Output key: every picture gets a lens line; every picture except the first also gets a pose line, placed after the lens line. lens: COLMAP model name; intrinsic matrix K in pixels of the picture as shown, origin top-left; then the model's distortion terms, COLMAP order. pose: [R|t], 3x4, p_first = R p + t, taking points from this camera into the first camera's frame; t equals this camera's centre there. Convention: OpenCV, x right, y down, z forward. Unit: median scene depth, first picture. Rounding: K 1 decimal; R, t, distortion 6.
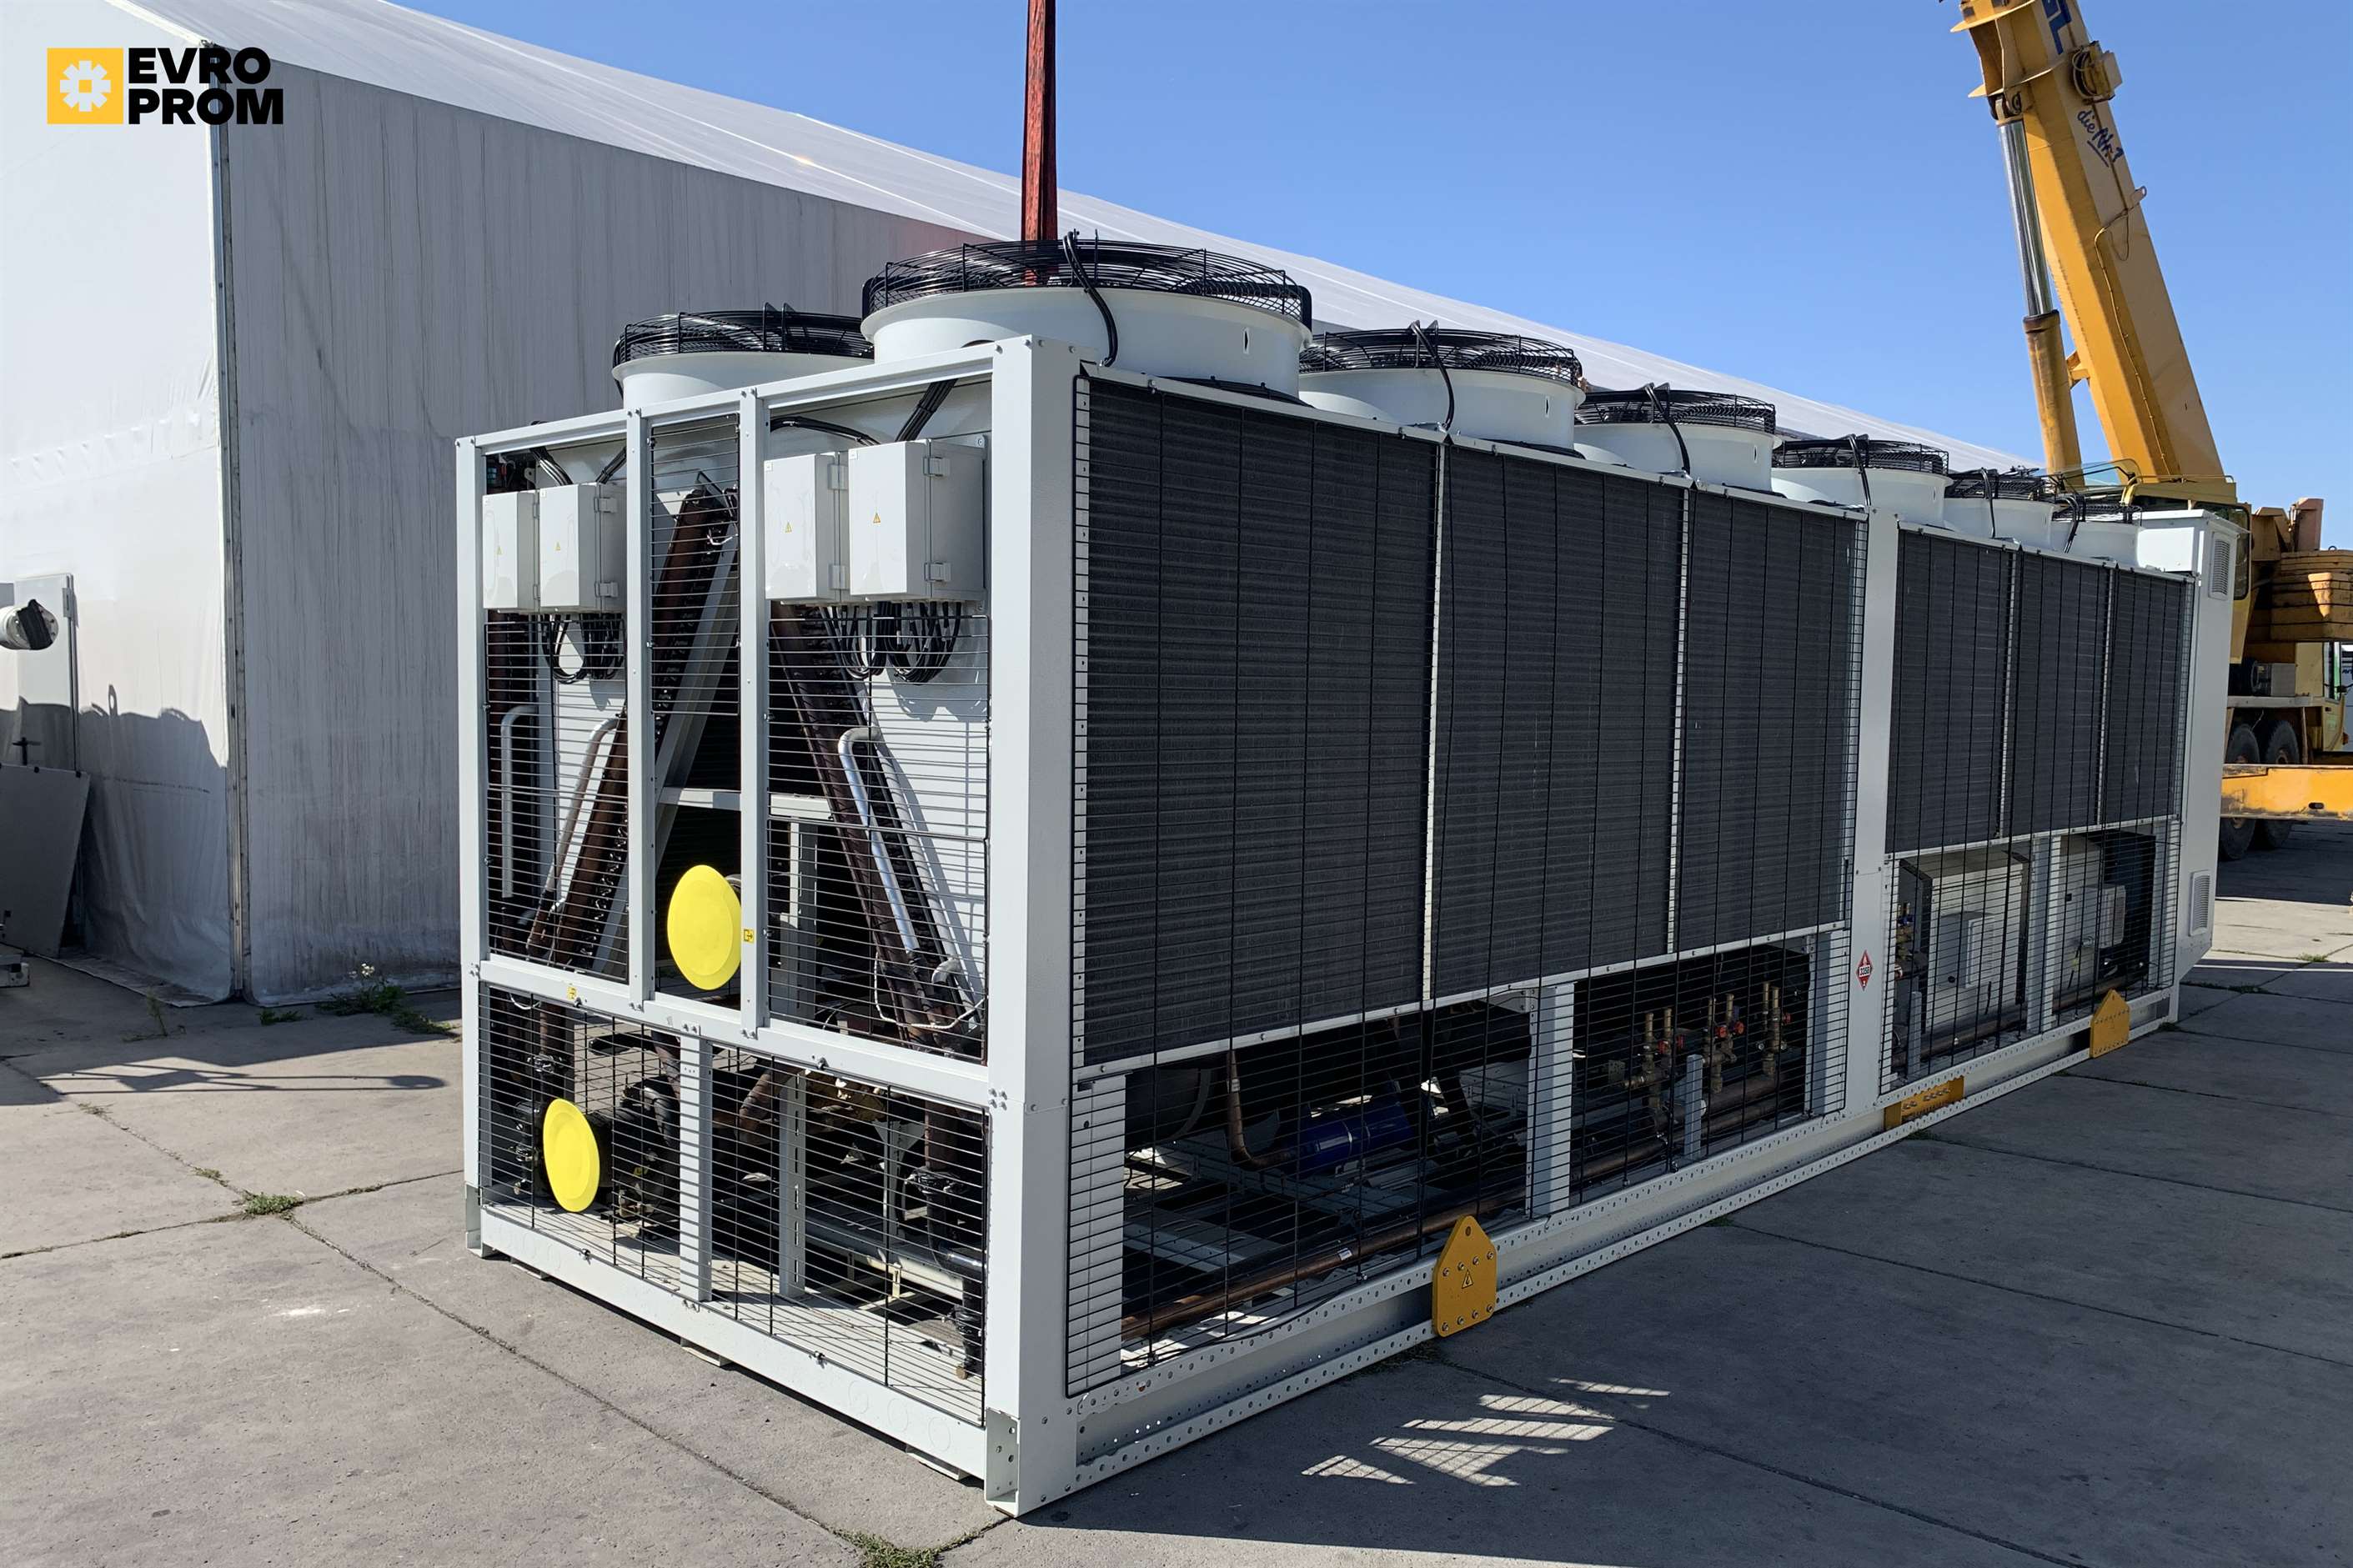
lens RADIAL K [[1801.2, 0, 1176.5], [0, 1801.2, 784.0], [0, 0, 1]] dist [0.031344, -0.000079]
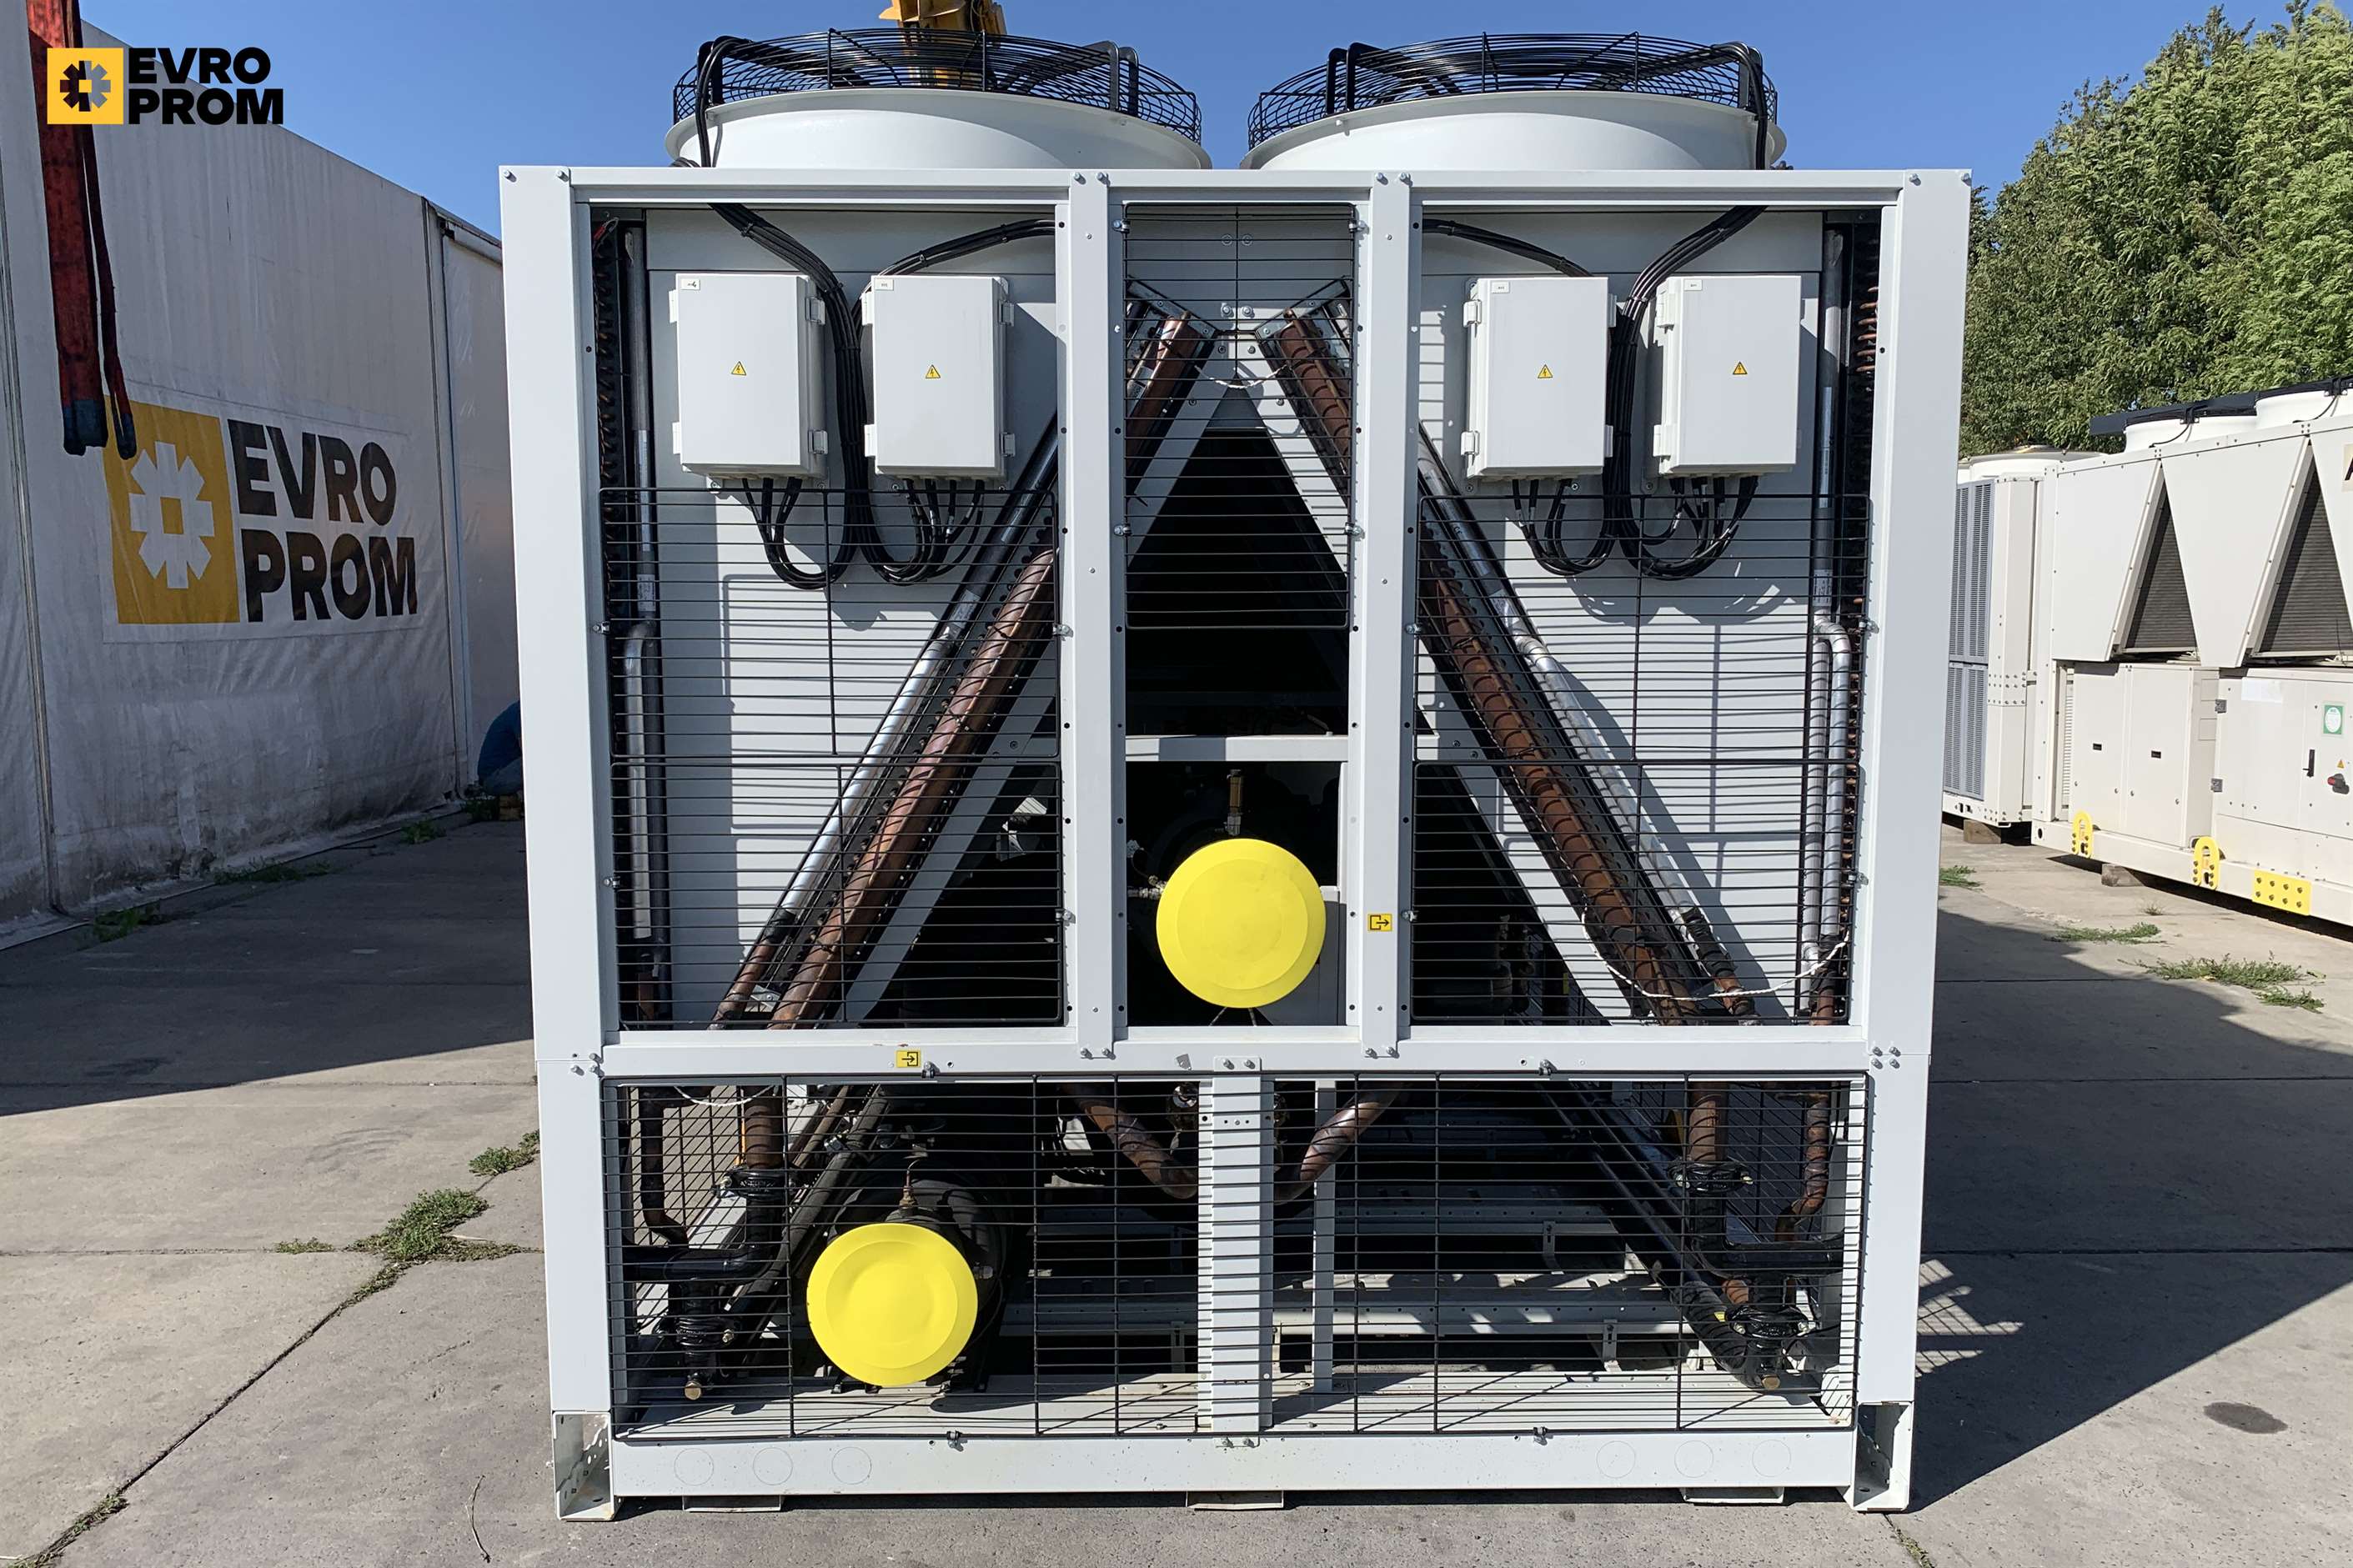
lens RADIAL K [[1716.1, 0, 1176.5], [0, 1716.1, 784.0], [0, 0, 1]] dist [0.000580, 0.002681]
pose [[0.725098, -0.071175, 0.684958, -0.734330], [0.052192, 0.997464, 0.048398, -0.009639], [-0.686665, 0.000656, 0.726974, 0.513352]]
